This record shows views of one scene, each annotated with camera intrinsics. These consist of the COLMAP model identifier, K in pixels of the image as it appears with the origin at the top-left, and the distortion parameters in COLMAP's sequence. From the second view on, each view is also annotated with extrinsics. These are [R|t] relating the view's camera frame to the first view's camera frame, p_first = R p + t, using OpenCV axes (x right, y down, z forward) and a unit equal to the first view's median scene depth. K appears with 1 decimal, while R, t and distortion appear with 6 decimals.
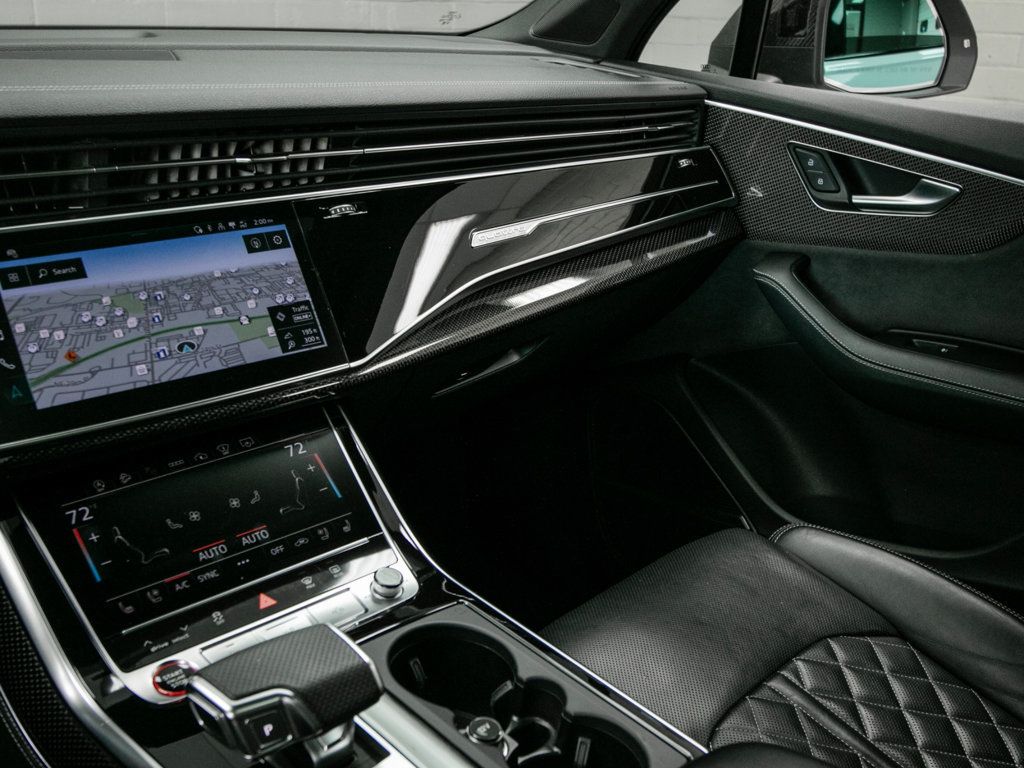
lens RADIAL K [[1102.4, 0, 492.6], [0, 1102.4, 368.7], [0, 0, 1]] dist [-0.002929, 0.000000]
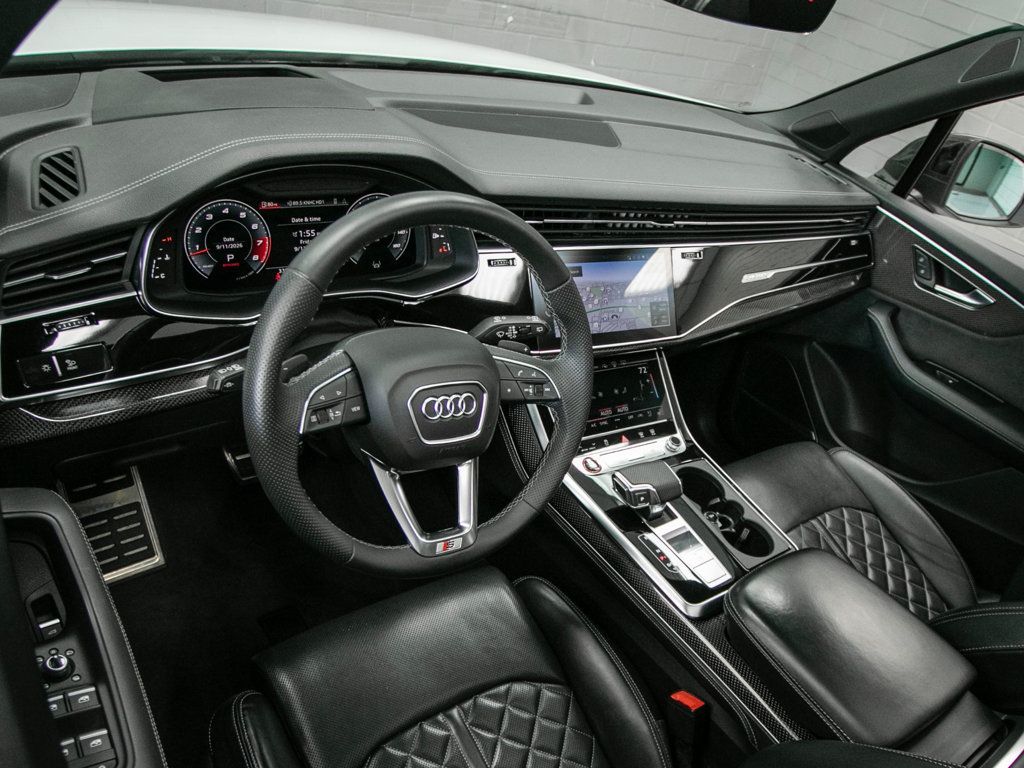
lens RADIAL K [[742.3, 0, 571.5], [0, 742.3, 500.9], [0, 0, 1]] dist [-0.017780, 0.009231]
pose [[0.969697, 0.244064, 0.010943, -0.220385], [-0.233644, 0.913349, 0.333474, -0.118065], [0.071394, -0.325926, 0.942696, -0.368375]]
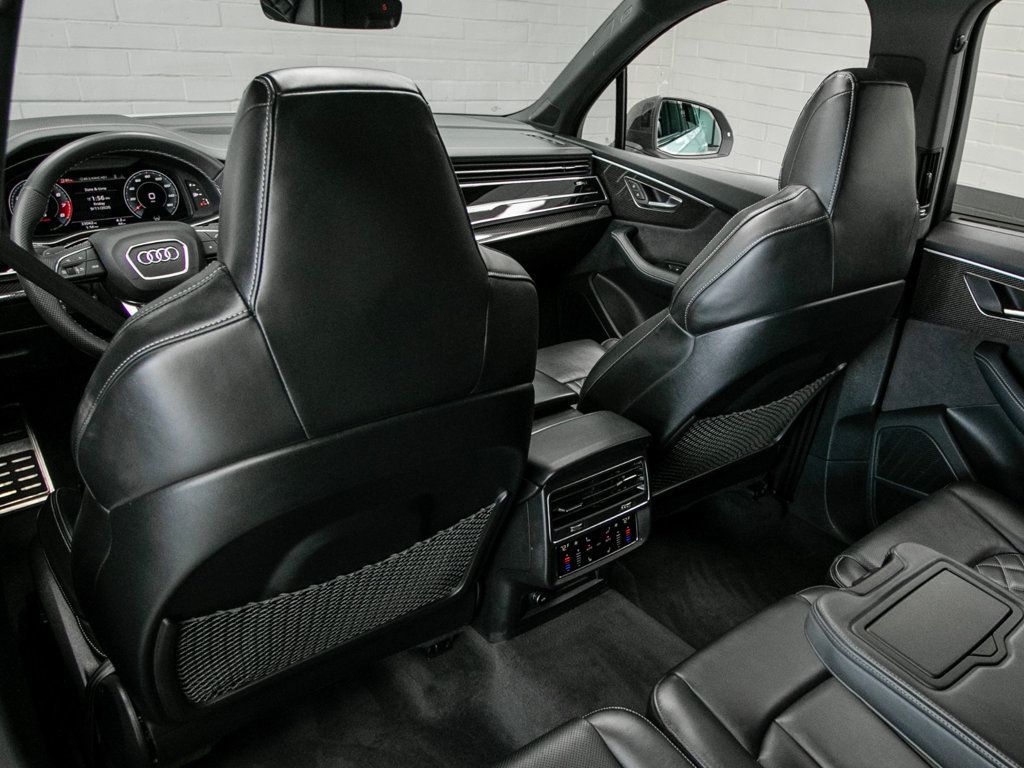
lens RADIAL K [[802.2, 0, 615.9], [0, 802.2, 432.8], [0, 0, 1]] dist [-0.035084, 0.017237]
pose [[0.996984, 0.067295, -0.038646, 0.429682], [-0.061589, 0.989130, 0.133521, 0.127032], [0.047212, -0.130738, 0.990292, -0.901138]]
